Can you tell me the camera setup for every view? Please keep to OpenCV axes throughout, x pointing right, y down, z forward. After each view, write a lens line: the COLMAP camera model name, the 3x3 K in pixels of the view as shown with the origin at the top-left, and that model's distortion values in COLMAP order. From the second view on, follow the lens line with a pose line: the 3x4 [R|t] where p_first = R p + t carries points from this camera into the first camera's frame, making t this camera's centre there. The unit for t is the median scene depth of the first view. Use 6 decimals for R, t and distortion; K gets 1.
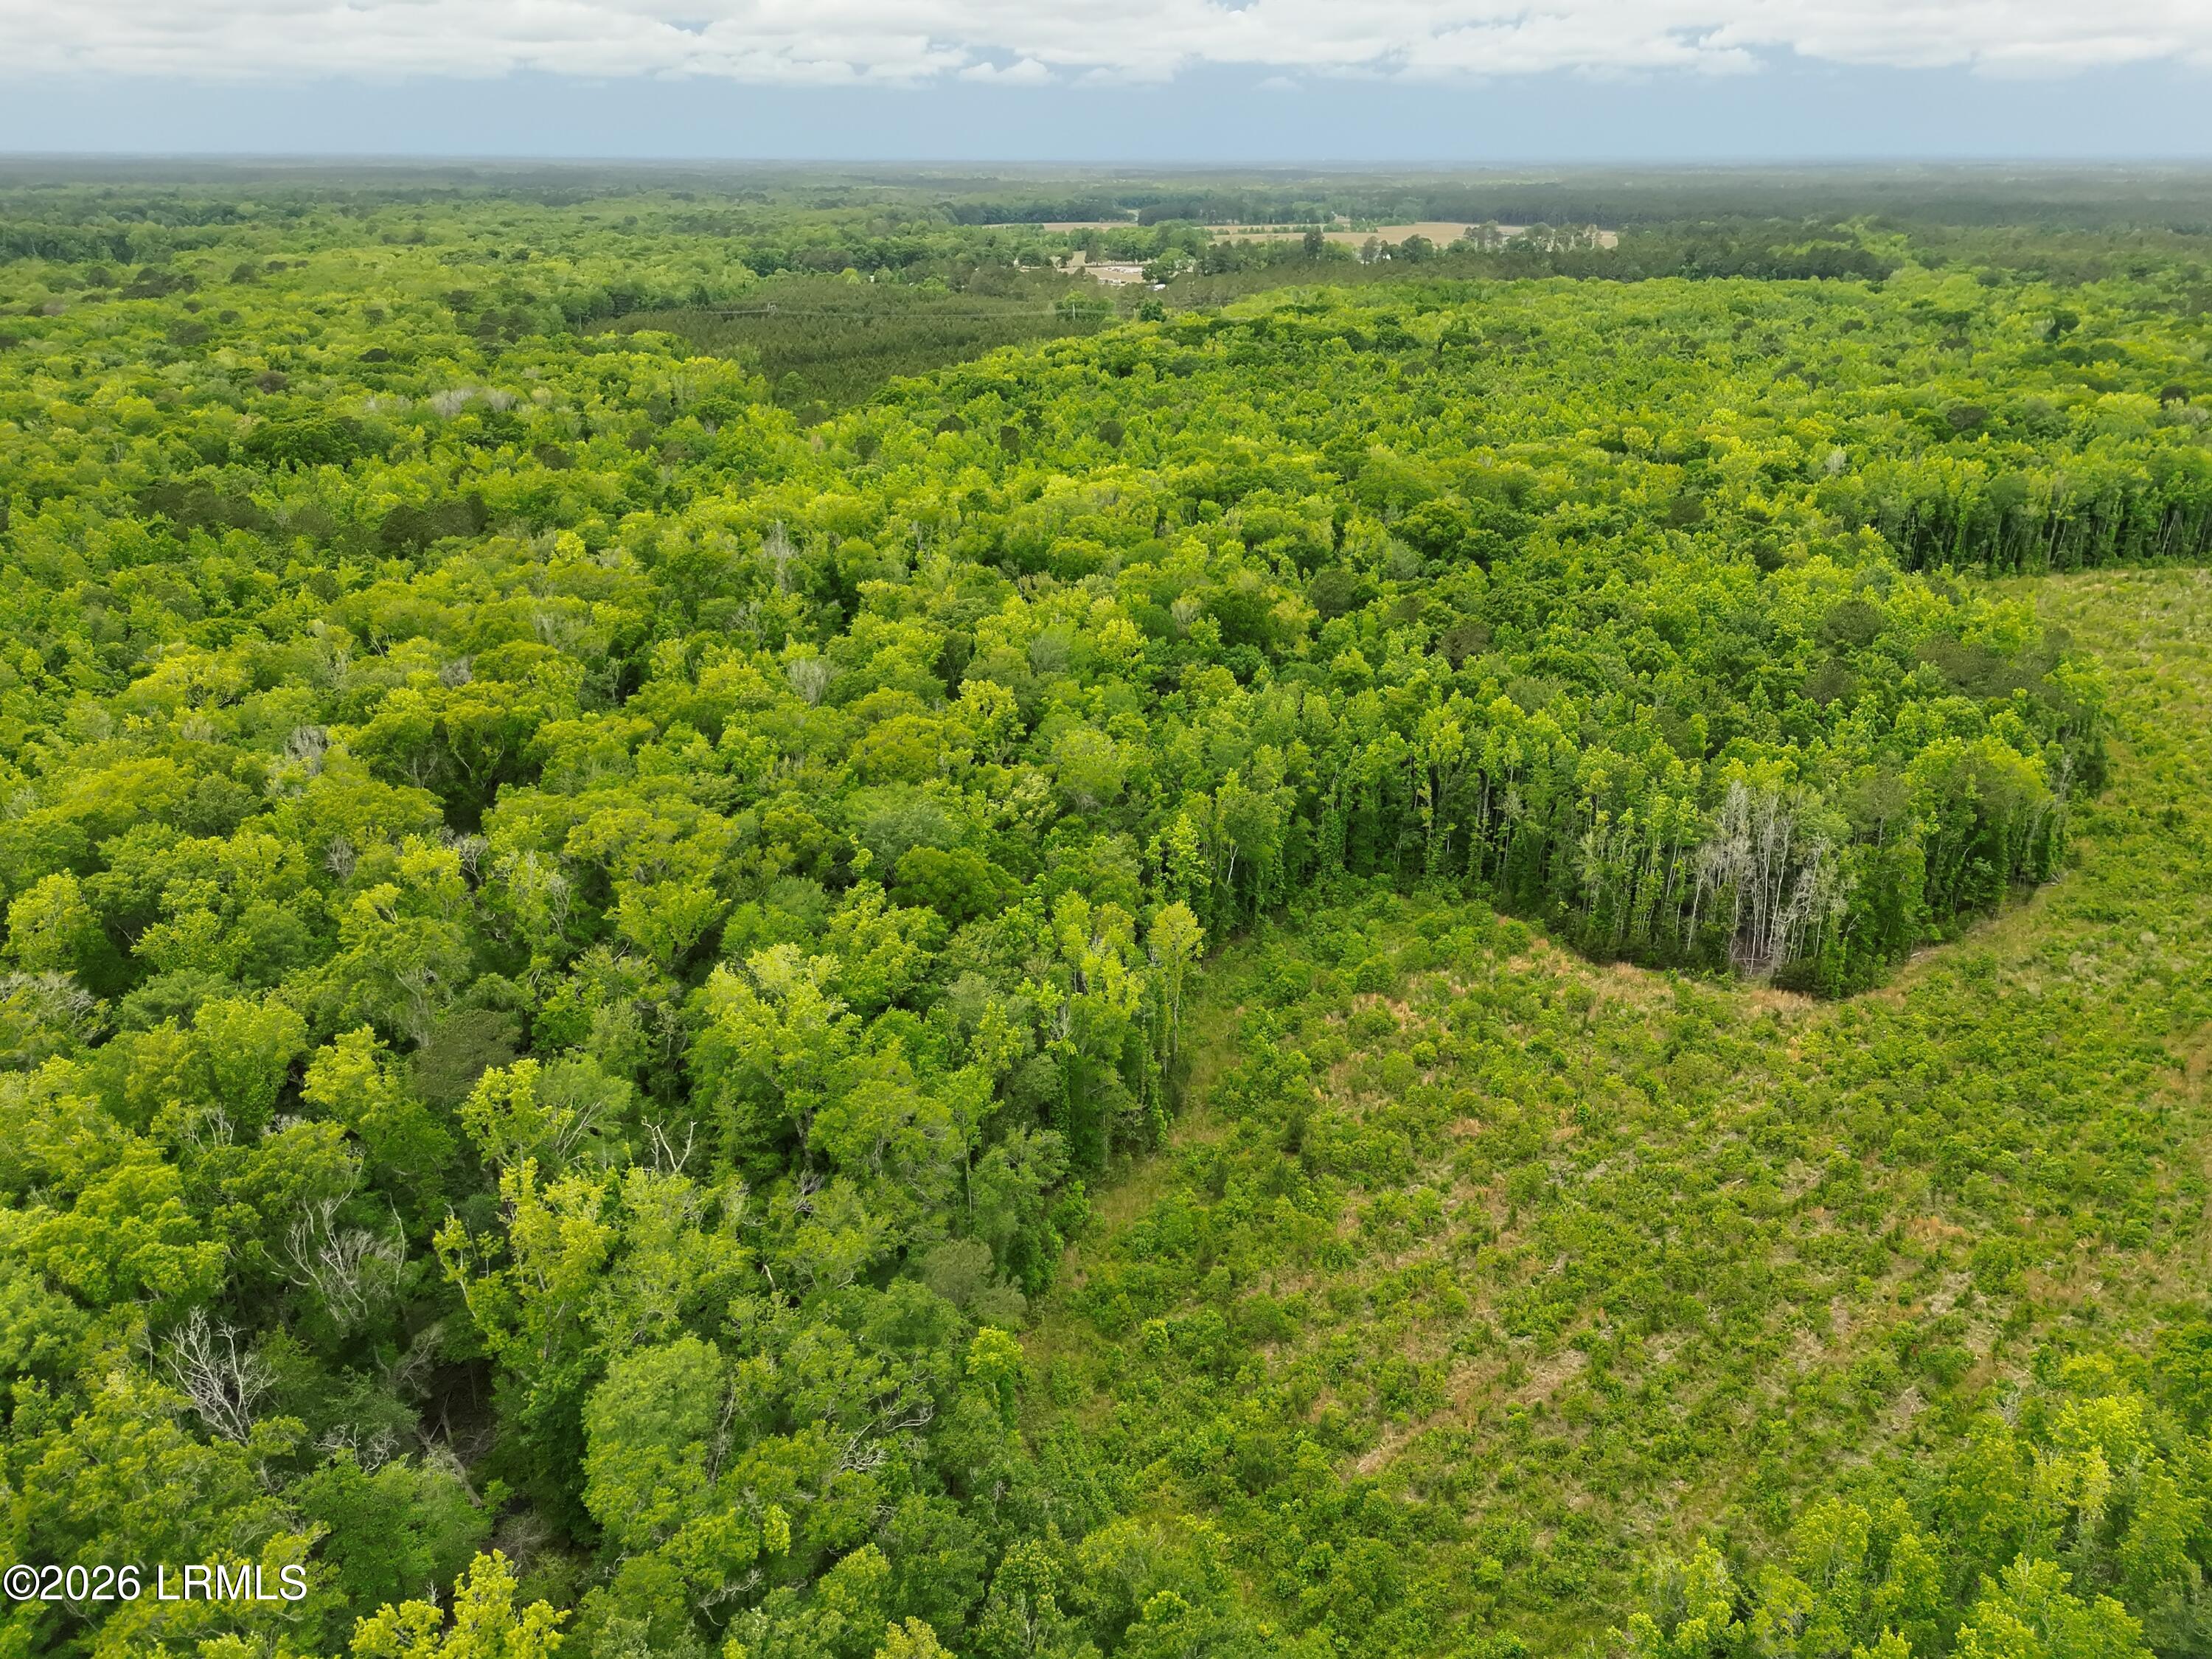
lens RADIAL K [[1669.2, 0, 1103.0], [0, 1669.2, 838.9], [0, 0, 1]] dist [0.078247, -0.071960]
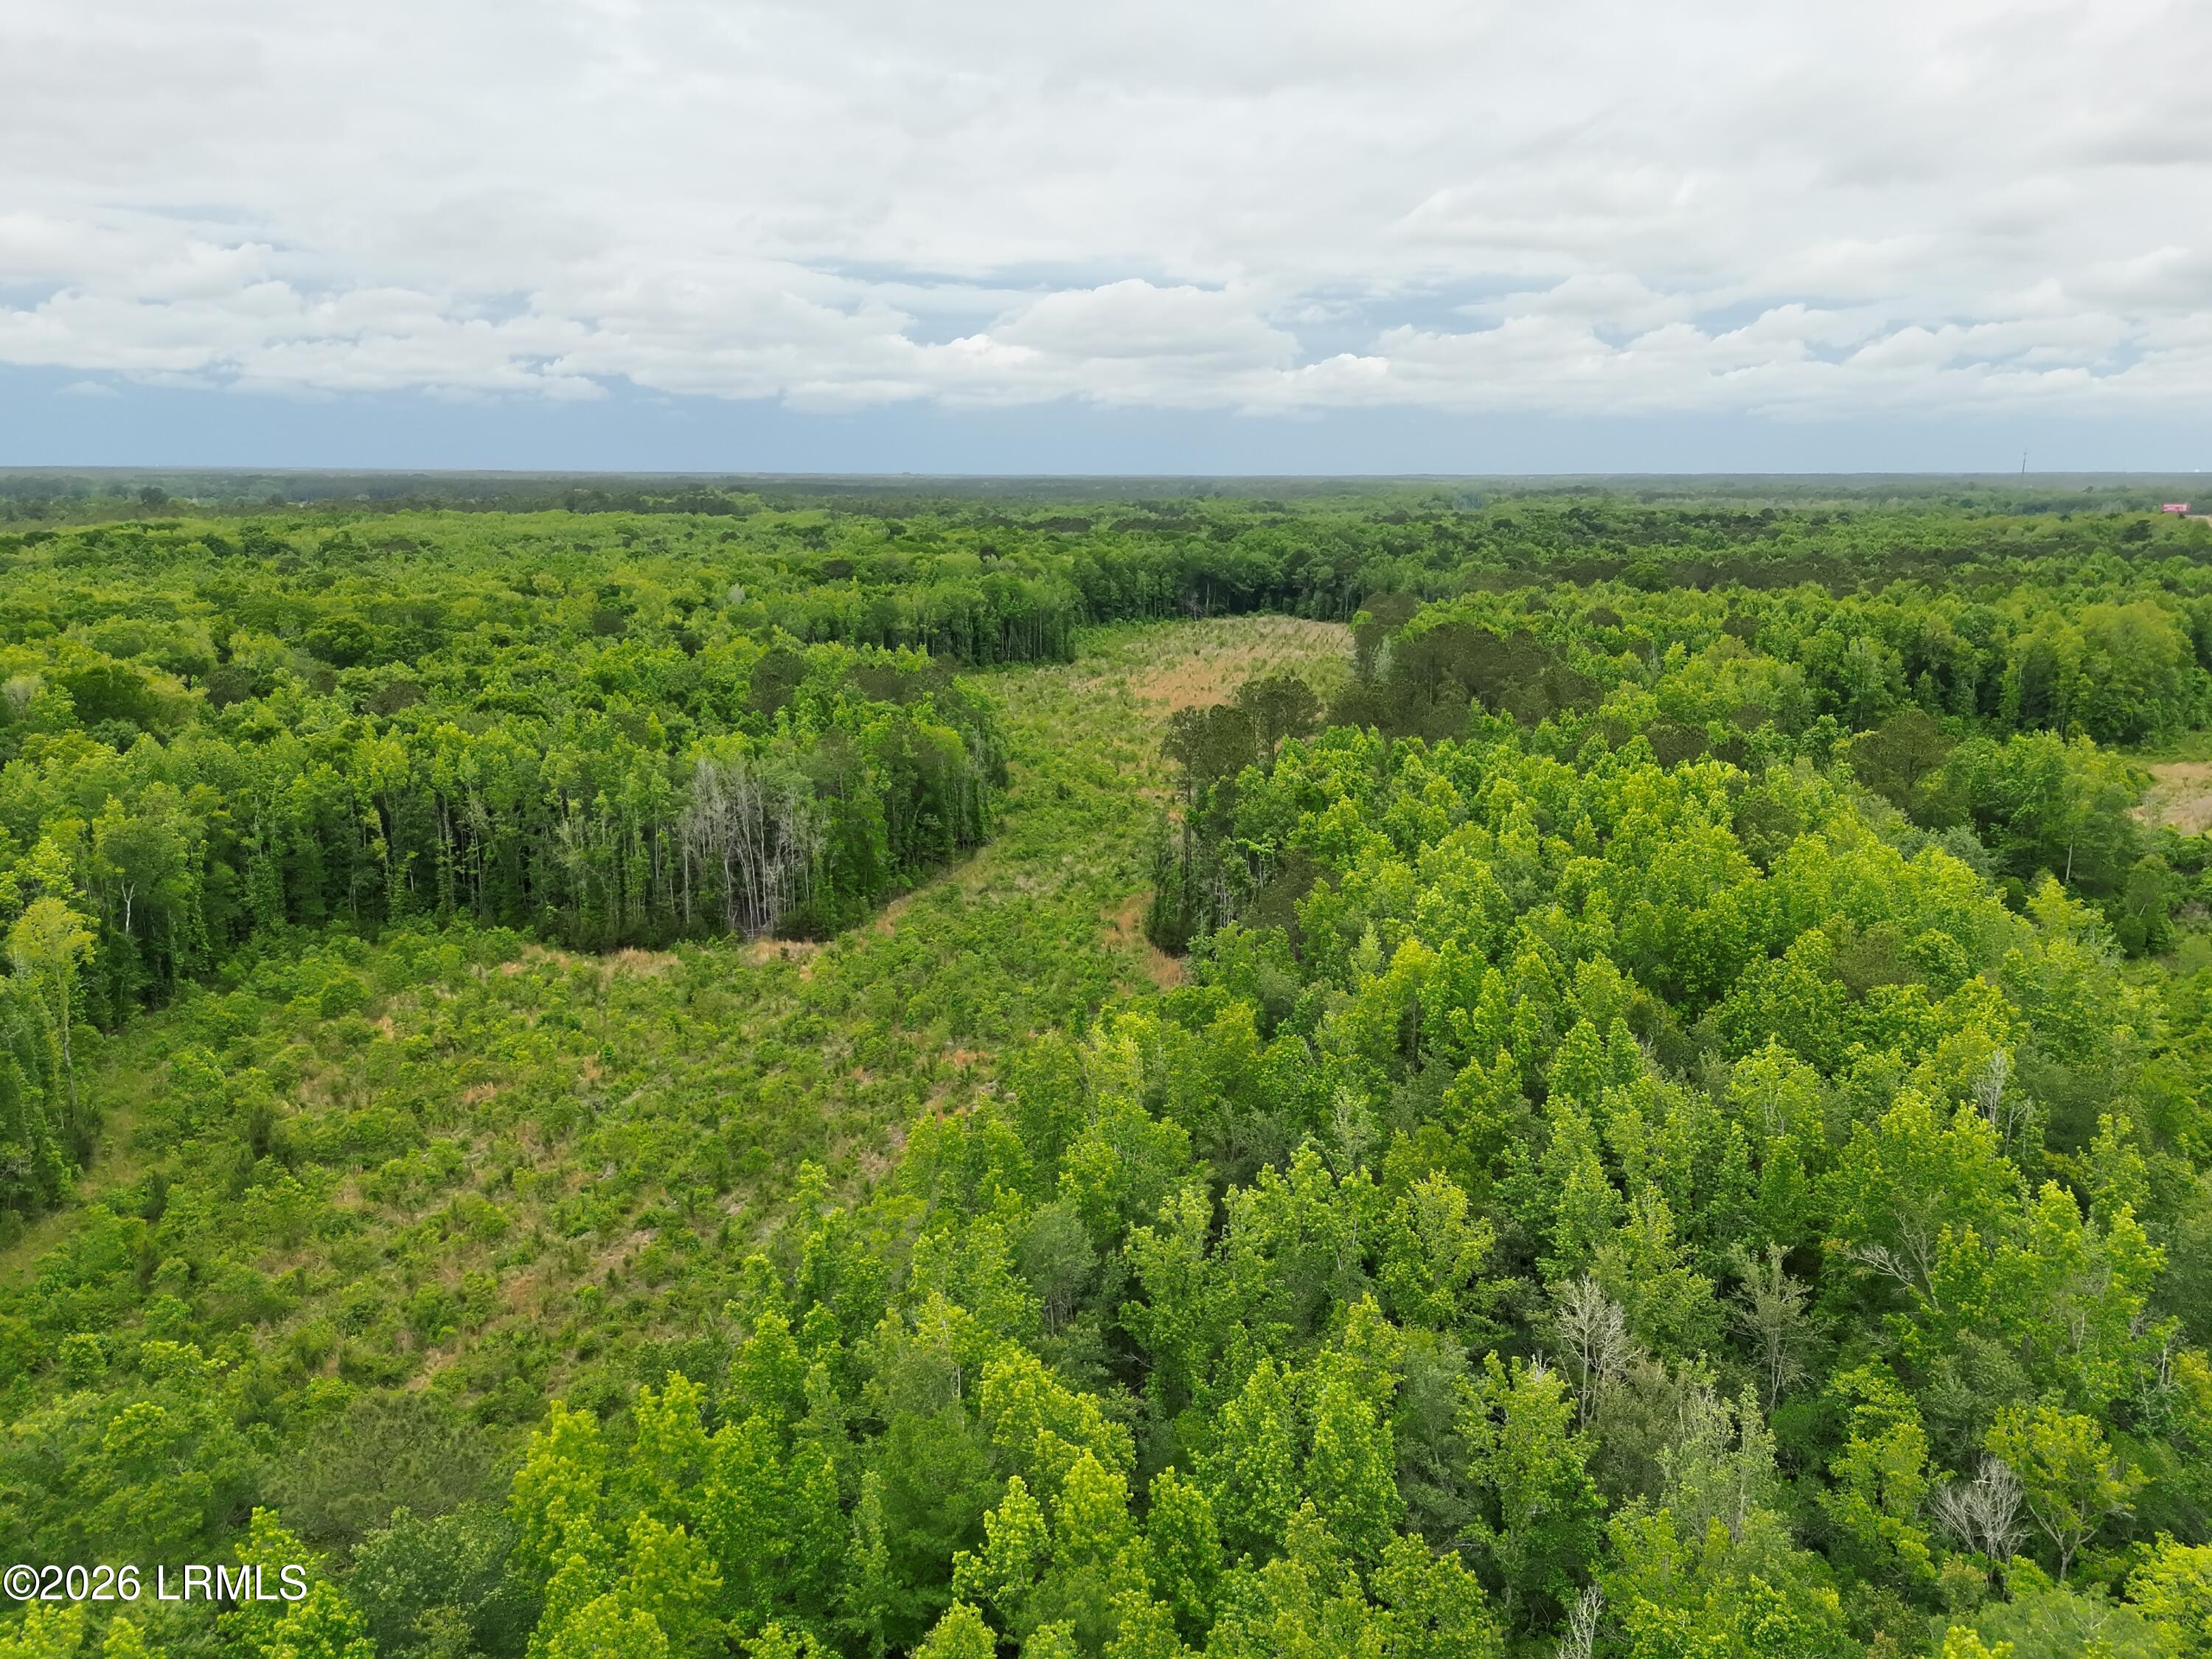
lens RADIAL K [[1669.2, 0, 1102.3], [0, 1669.2, 841.8], [0, 0, 1]] dist [0.078247, -0.071960]
pose [[0.815488, -0.125851, 0.564926, 0.001109], [0.219661, 0.970342, -0.100920, 0.160421], [-0.535471, 0.206391, 0.818947, 0.065251]]
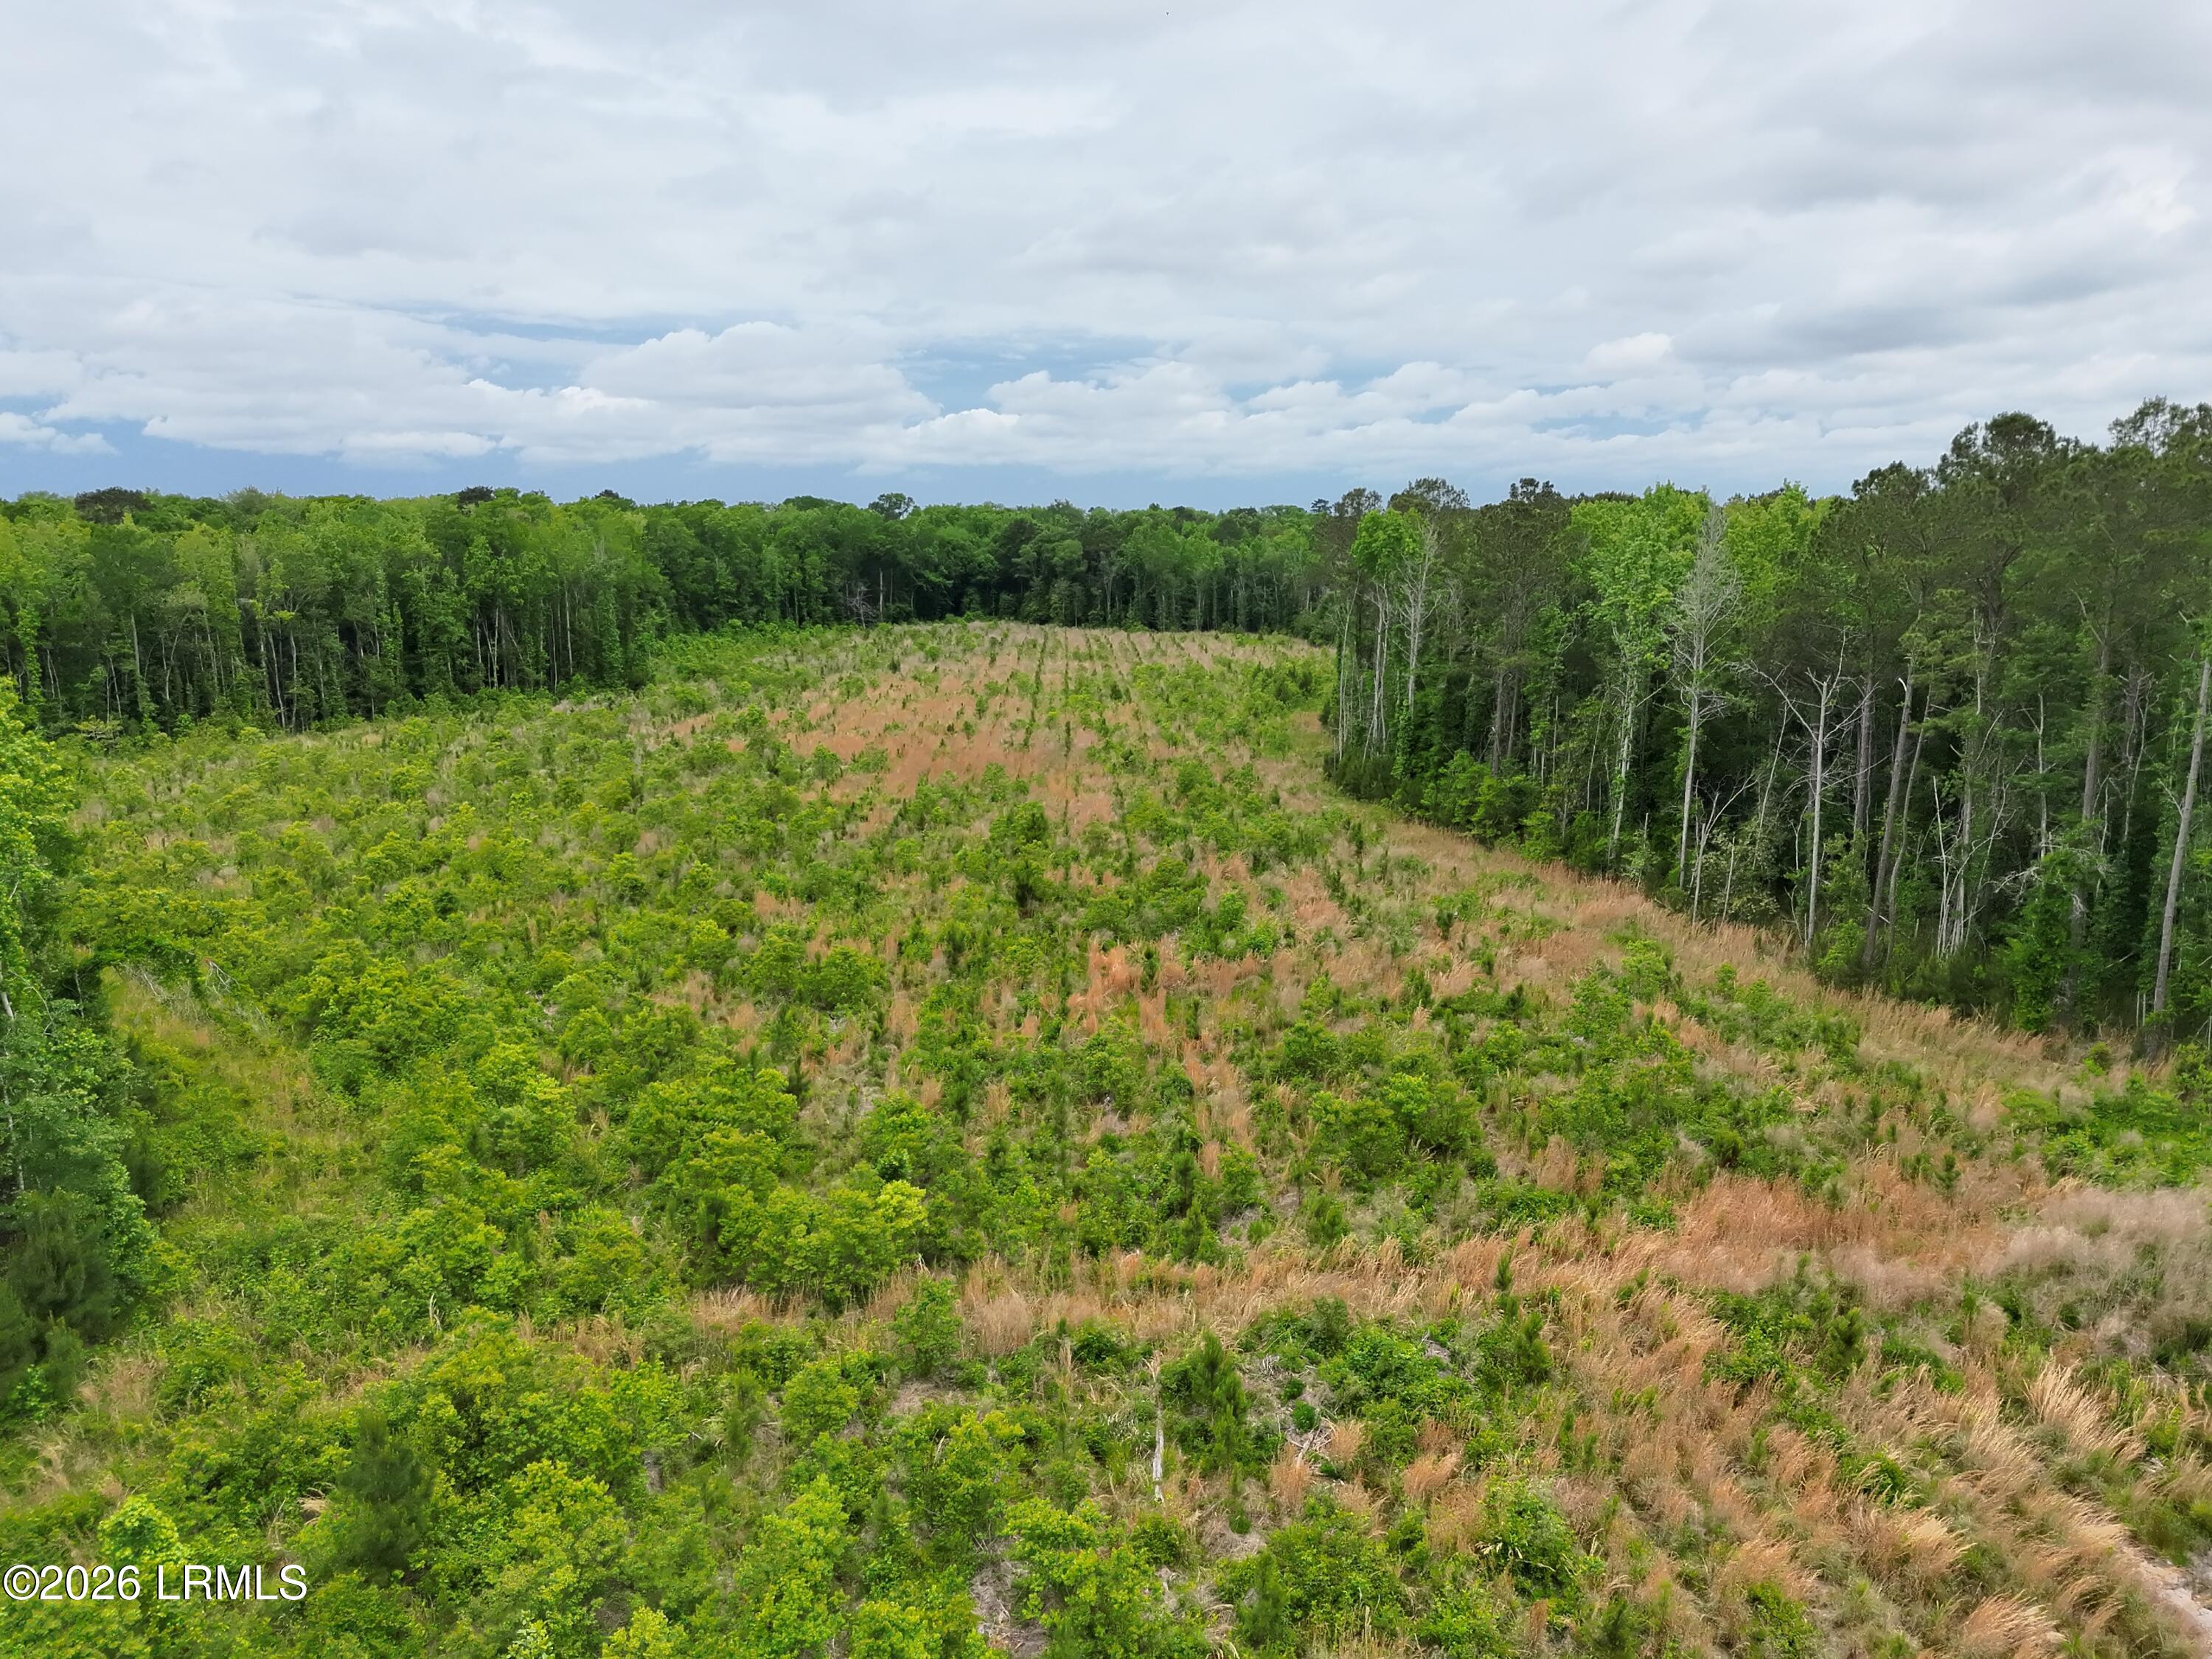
lens RADIAL K [[1669.2, 0, 1100.1], [0, 1669.2, 824.8], [0, 0, 1]] dist [0.078247, -0.071960]
pose [[0.662562, -0.135289, 0.736687, 0.641249], [0.292195, 0.952310, -0.087907, -0.040845], [-0.689662, 0.273500, 0.670496, 0.954280]]
